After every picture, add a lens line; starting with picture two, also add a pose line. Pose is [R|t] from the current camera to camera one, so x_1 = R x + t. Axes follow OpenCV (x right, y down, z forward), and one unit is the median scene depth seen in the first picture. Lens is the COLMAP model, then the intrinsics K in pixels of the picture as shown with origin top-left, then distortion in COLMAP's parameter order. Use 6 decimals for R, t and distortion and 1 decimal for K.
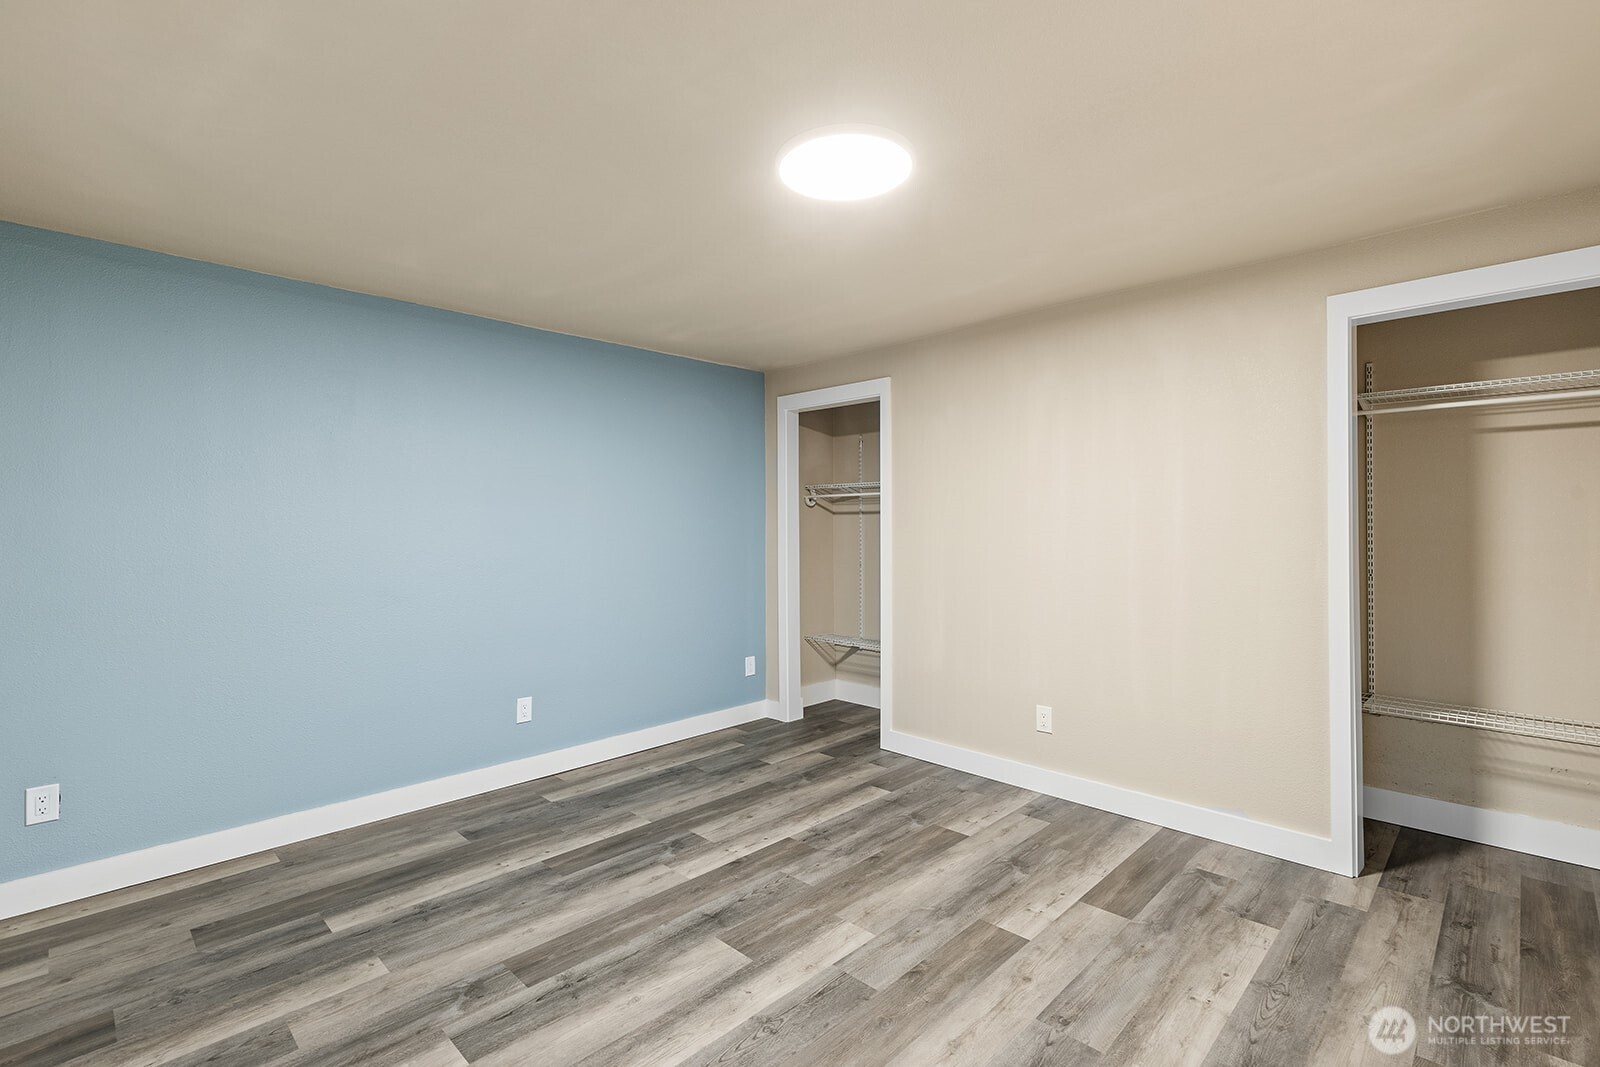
lens RADIAL K [[730.3, 0, 799.6], [0, 730.3, 530.2], [0, 0, 1]] dist [0.002336, -0.000384]
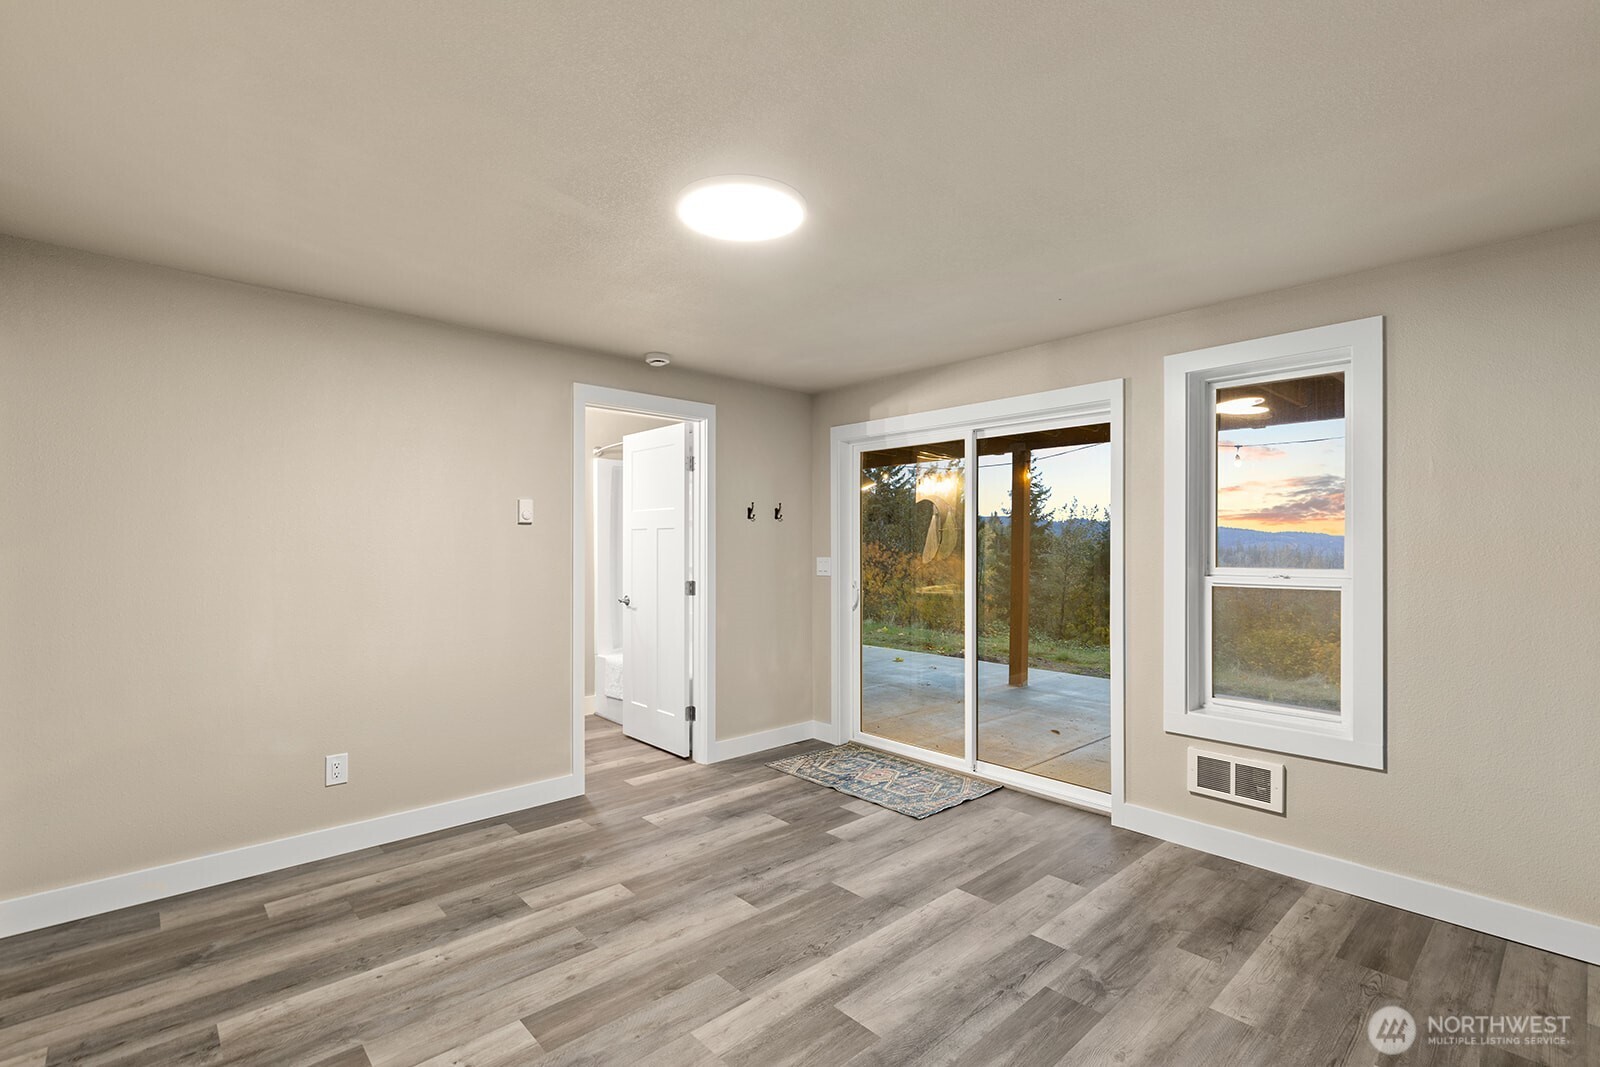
lens RADIAL K [[730.3, 0, 800.4], [0, 730.3, 539.2], [0, 0, 1]] dist [0.002336, -0.000384]
pose [[-0.998787, 0.004378, 0.049048, -0.072999], [0.004367, 0.999990, -0.000343, -0.015529], [-0.049049, -0.000129, -0.998796, 2.021791]]
